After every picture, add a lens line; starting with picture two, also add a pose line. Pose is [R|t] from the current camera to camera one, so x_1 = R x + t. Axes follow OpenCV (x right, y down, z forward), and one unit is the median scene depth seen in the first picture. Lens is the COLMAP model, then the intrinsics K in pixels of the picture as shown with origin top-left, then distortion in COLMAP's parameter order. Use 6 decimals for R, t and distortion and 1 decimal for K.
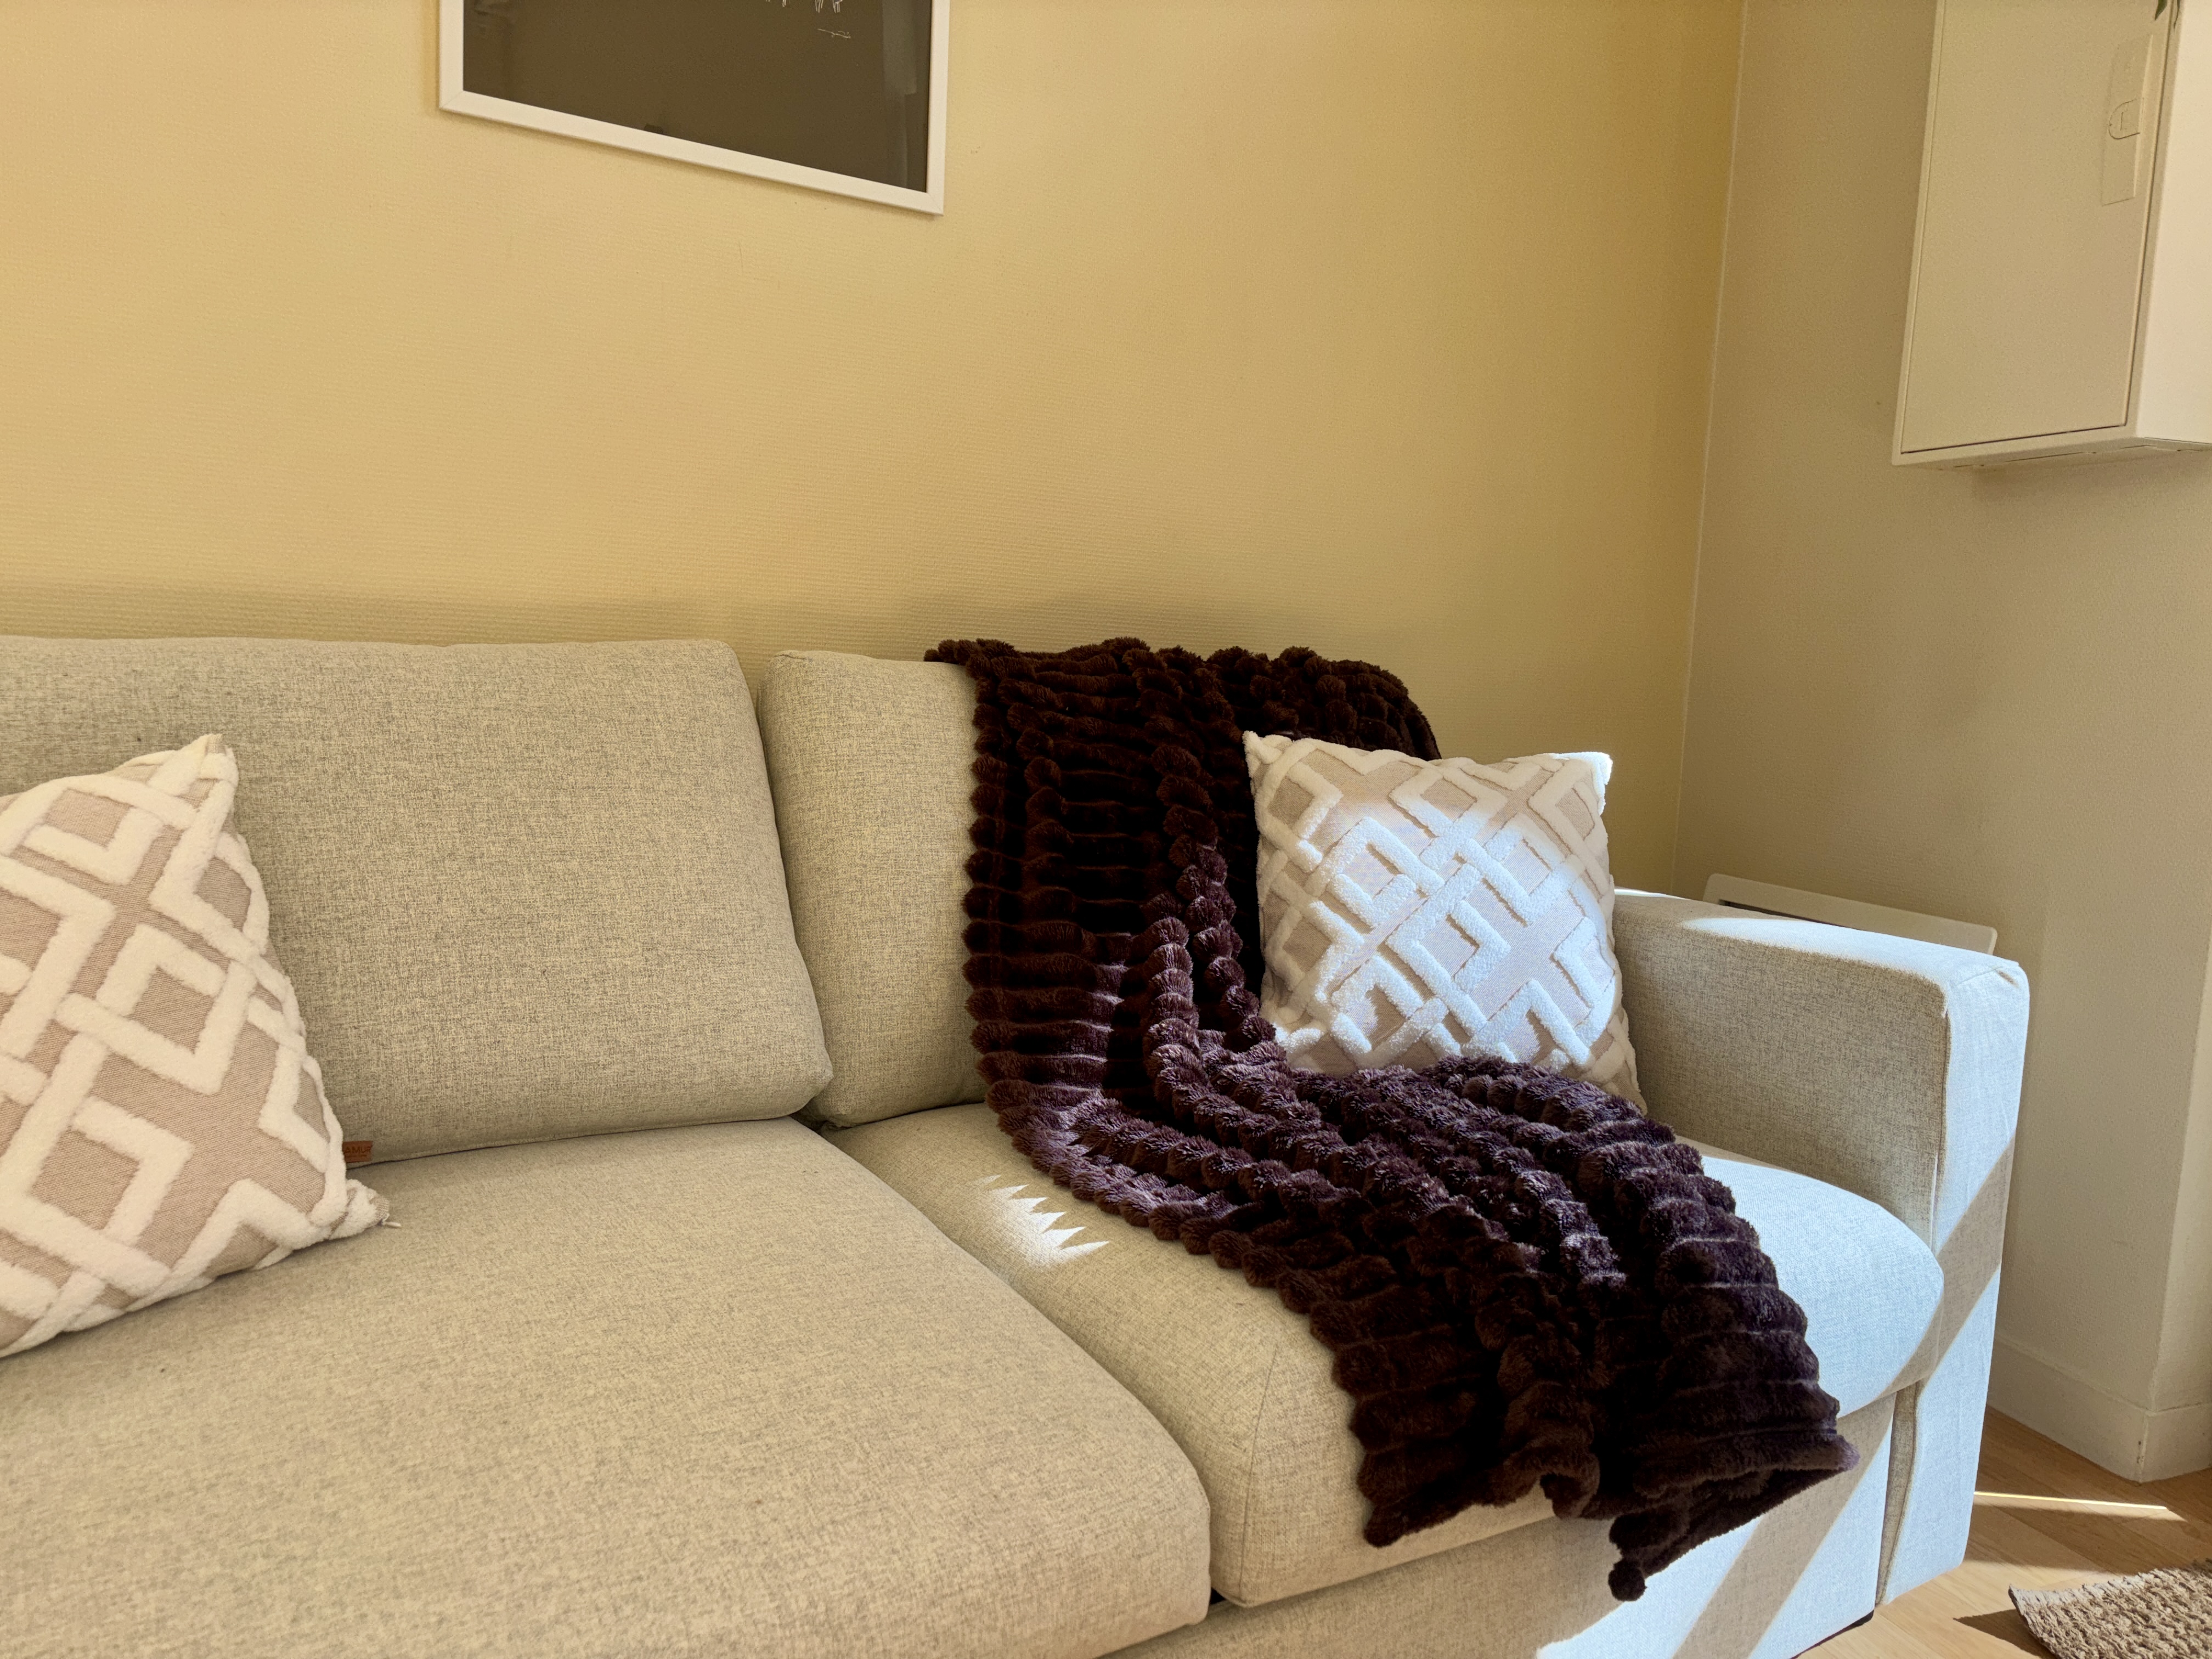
lens RADIAL K [[1710.0, 0, 1106.0], [0, 1710.0, 829.5], [0, 0, 1]] dist [0.081653, -0.105866]
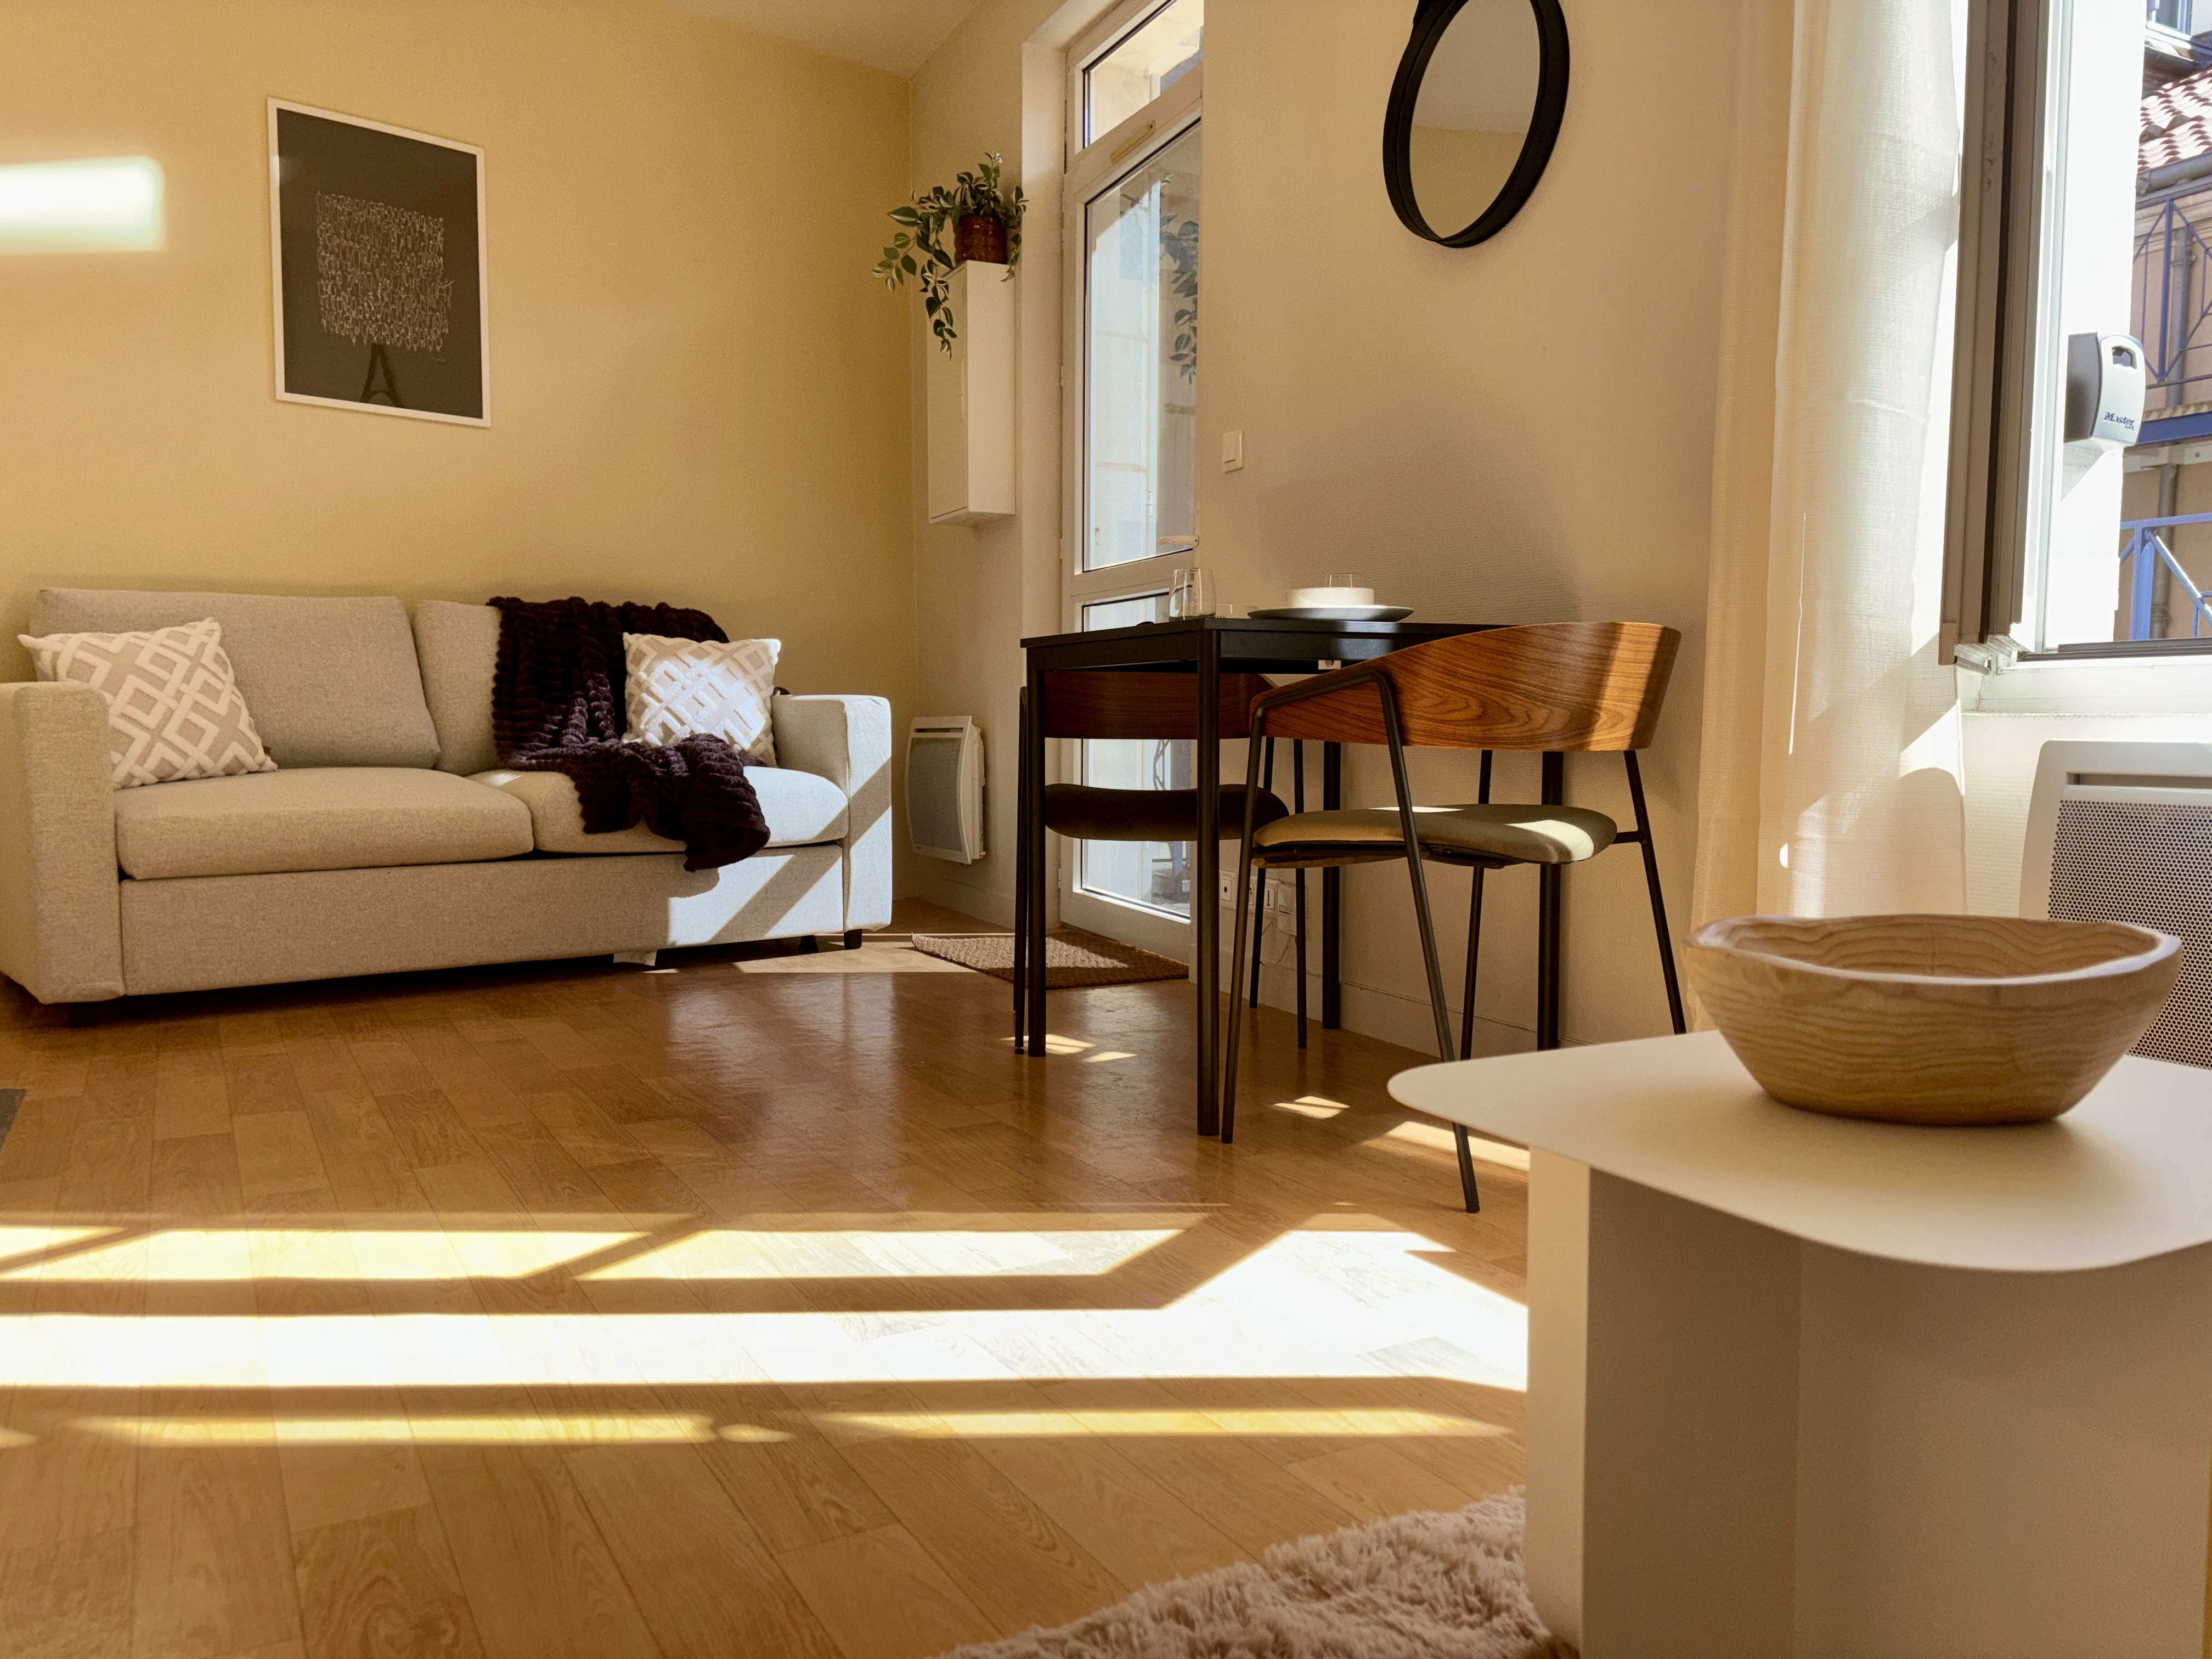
lens RADIAL K [[1710.0, 0, 1106.0], [0, 1710.0, 829.5], [0, 0, 1]] dist [0.081653, -0.105866]
pose [[0.992861, -0.042606, 0.111411, 0.529865], [0.046967, 0.998218, -0.036817, 0.383554], [-0.109644, 0.041787, 0.993092, -1.670966]]
